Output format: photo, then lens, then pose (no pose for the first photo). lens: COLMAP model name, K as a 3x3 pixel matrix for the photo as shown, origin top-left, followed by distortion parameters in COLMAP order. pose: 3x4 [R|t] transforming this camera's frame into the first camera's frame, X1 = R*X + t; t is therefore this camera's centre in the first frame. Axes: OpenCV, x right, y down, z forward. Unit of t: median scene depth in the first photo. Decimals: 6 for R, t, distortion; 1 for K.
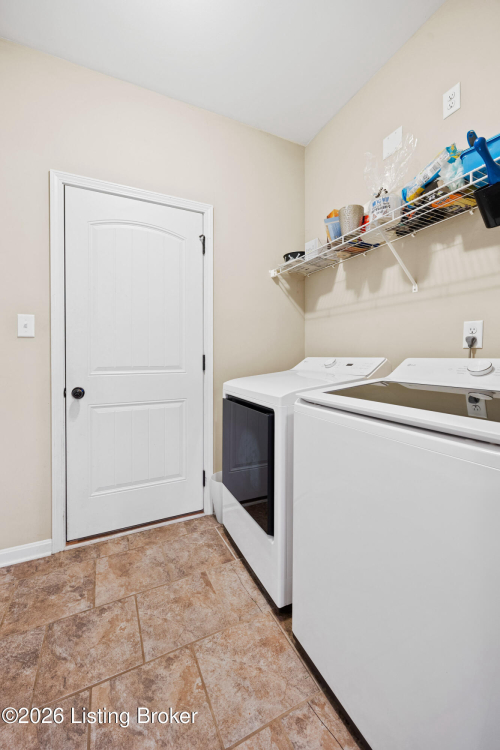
lens RADIAL K [[295.7, 0, 241.7], [0, 295.7, 356.4], [0, 0, 1]] dist [-0.002650, -0.000688]
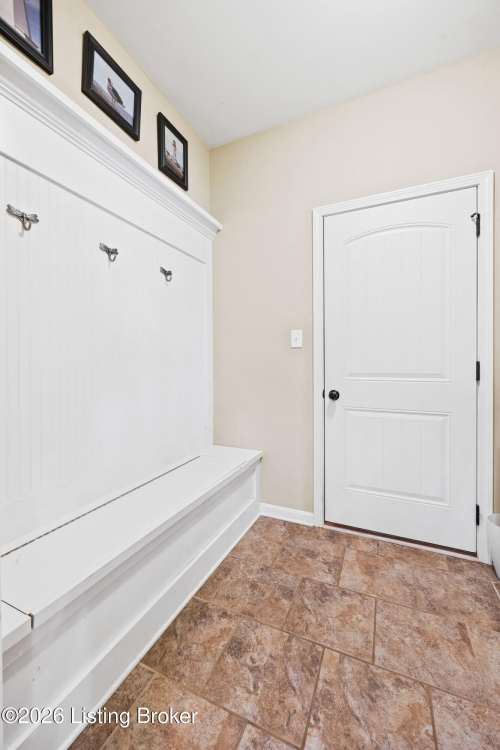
lens RADIAL K [[295.7, 0, 247.9], [0, 295.7, 362.9], [0, 0, 1]] dist [-0.002650, -0.000688]
pose [[0.653993, 0.003338, -0.756494, 0.108269], [-0.002494, 0.999994, 0.002257, -0.002753], [0.756497, 0.000411, 0.653997, 0.002536]]
